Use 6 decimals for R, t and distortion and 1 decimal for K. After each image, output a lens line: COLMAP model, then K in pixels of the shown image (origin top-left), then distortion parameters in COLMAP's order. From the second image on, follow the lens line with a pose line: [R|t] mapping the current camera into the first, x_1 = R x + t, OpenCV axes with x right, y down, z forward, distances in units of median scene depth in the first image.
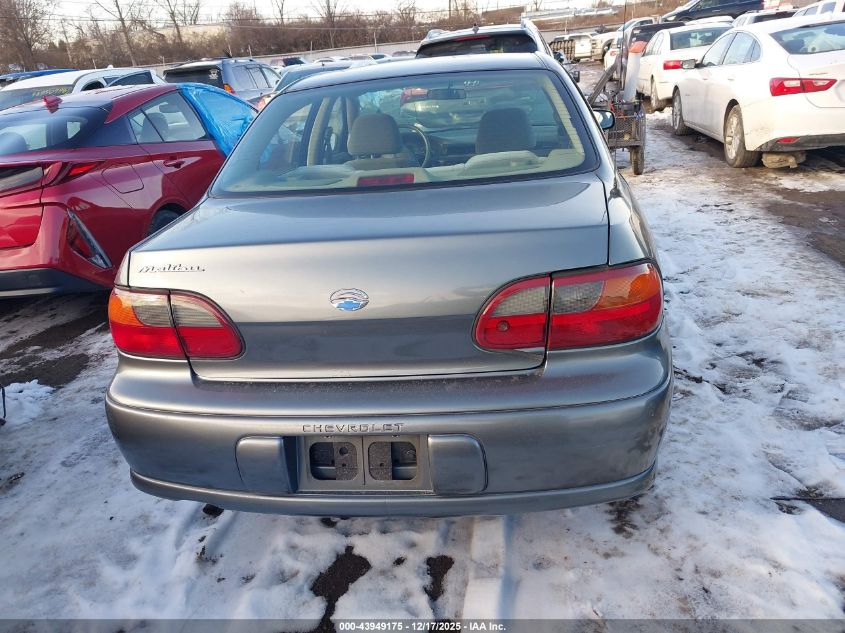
lens RADIAL K [[647.5, 0, 412.4], [0, 647.5, 339.3], [0, 0, 1]] dist [0.009544, -0.005939]
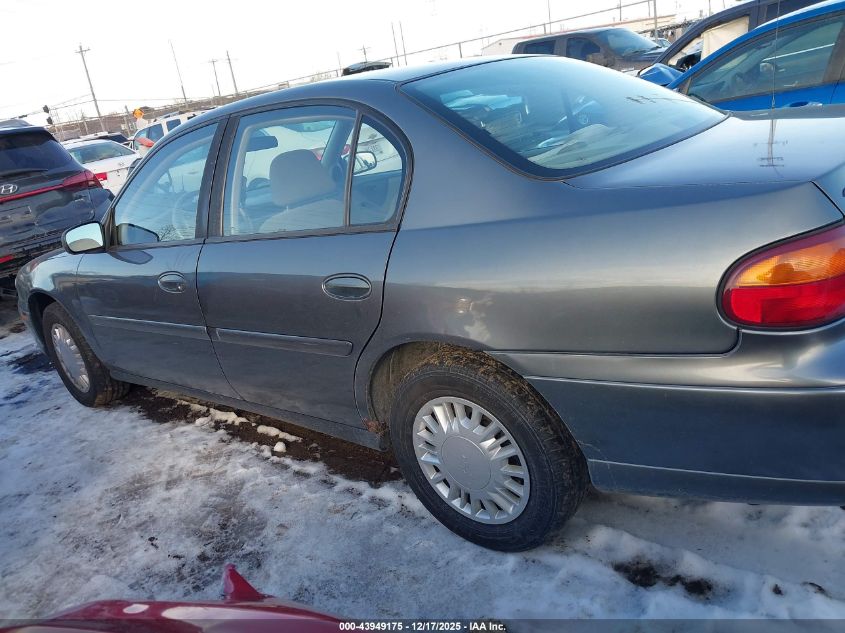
lens RADIAL K [[659.1, 0, 422.5], [0, 659.1, 316.5], [0, 0, 1]] dist [0.007358, -0.007912]
pose [[0.533299, -0.275749, 0.799722, -1.130124], [0.445217, 0.895344, 0.011825, -0.179492], [-0.719287, 0.349744, 0.600255, 0.791045]]
